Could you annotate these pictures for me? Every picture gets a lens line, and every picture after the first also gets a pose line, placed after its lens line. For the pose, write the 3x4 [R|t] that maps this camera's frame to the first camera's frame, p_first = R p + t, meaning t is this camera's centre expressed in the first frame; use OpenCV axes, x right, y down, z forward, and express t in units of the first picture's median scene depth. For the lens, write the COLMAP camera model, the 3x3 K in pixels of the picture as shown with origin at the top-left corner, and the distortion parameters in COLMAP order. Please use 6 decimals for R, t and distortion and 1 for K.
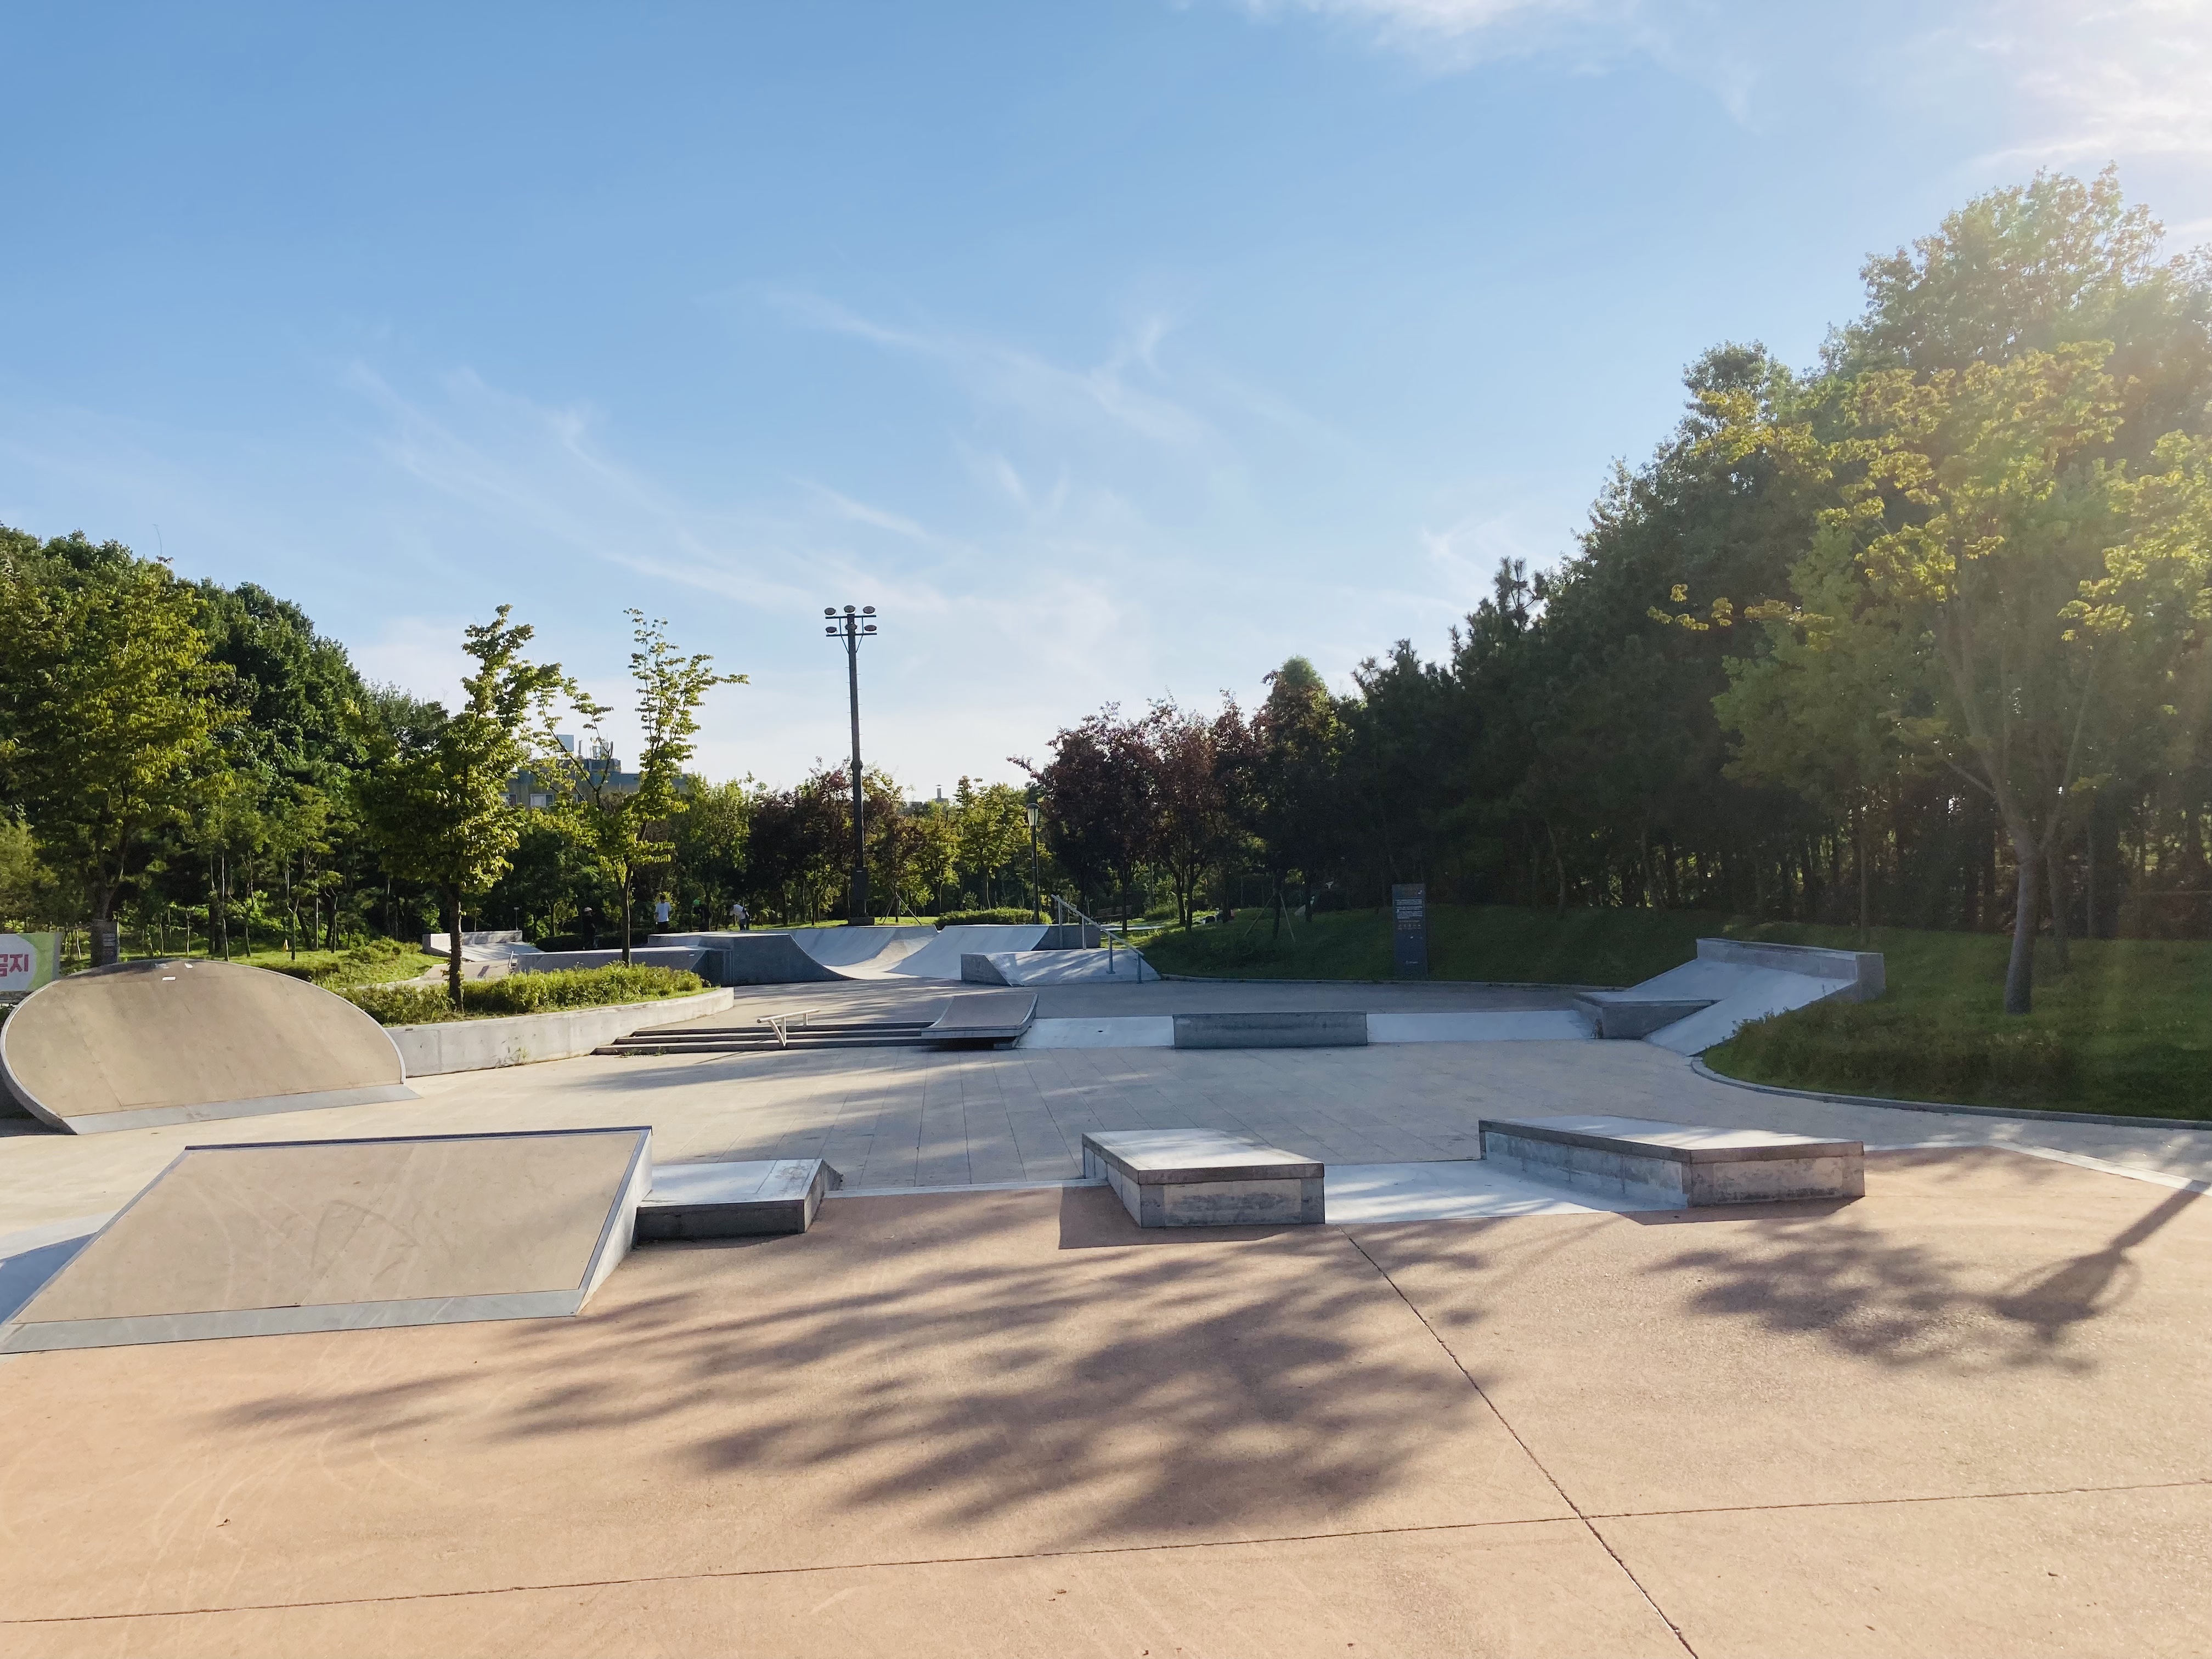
lens RADIAL K [[1868.5, 0, 1102.7], [0, 1868.5, 840.4], [0, 0, 1]] dist [0.149503, -0.519986]
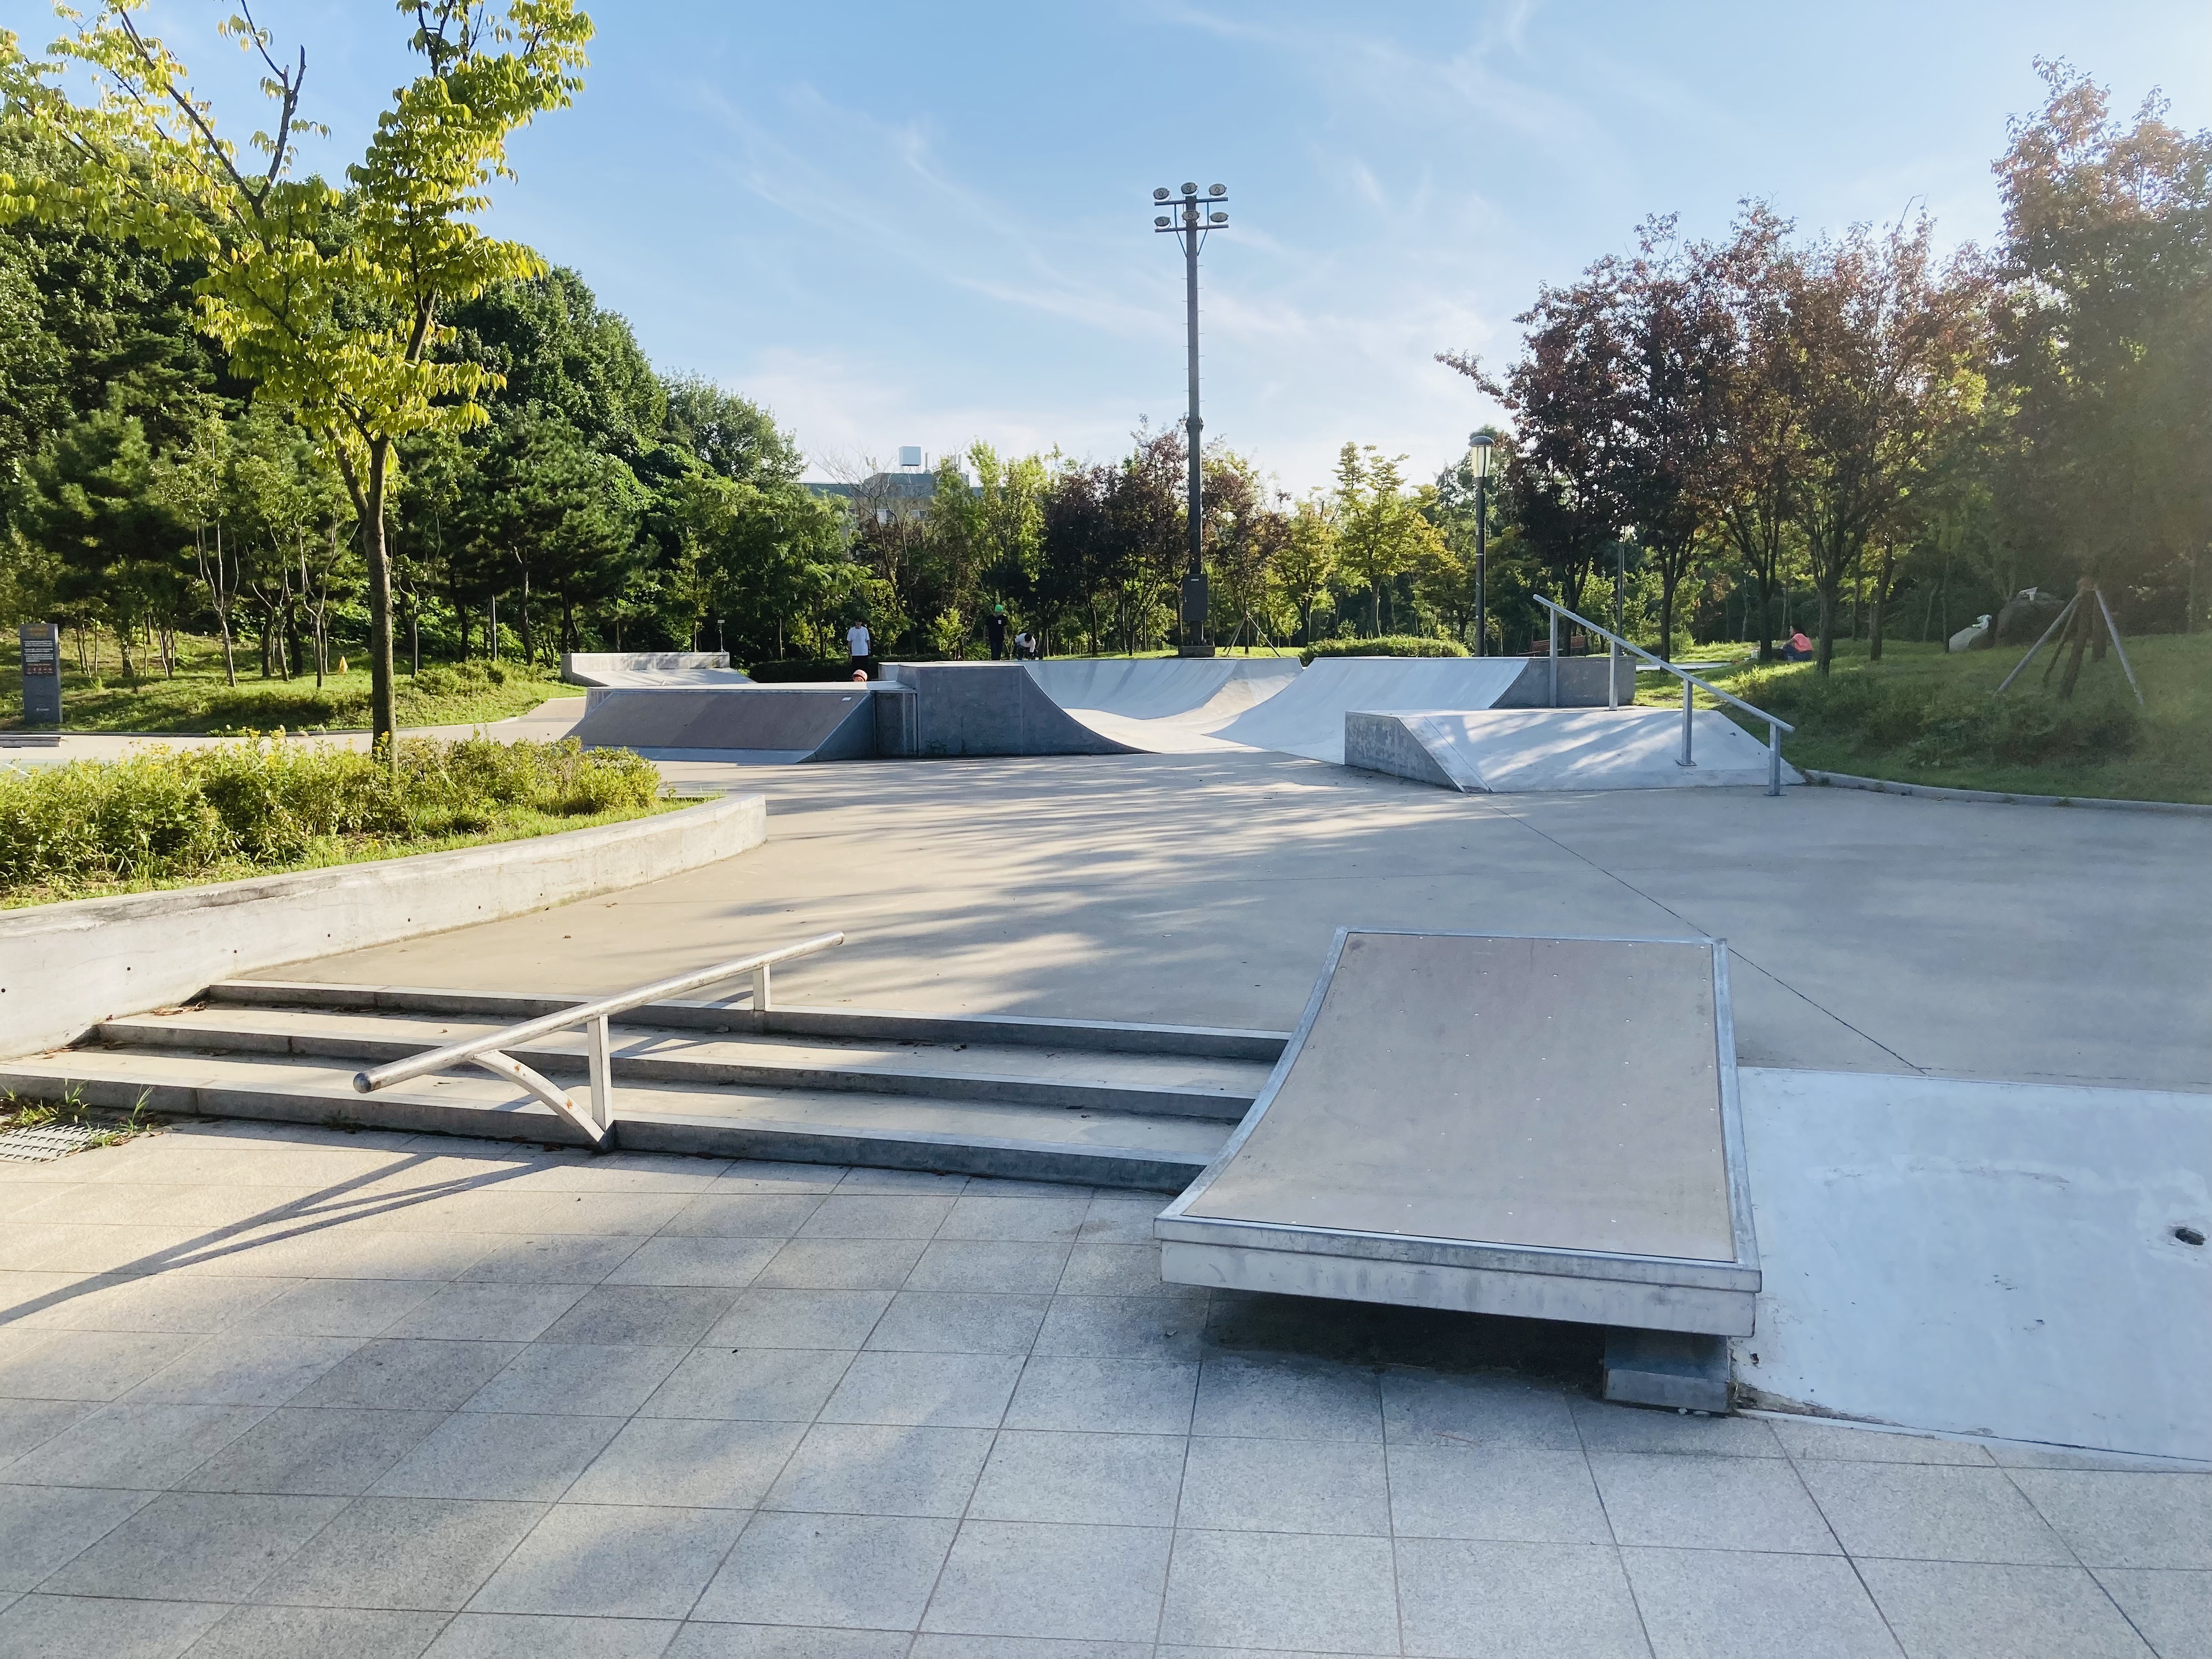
lens RADIAL K [[1868.5, 0, 1102.7], [0, 1868.5, 840.4], [0, 0, 1]] dist [0.149503, -0.519986]
pose [[0.980584, 0.038647, -0.192255, -0.024858], [-0.011529, 0.990054, 0.140217, 0.015124], [0.195762, -0.135278, 0.971276, 0.296654]]
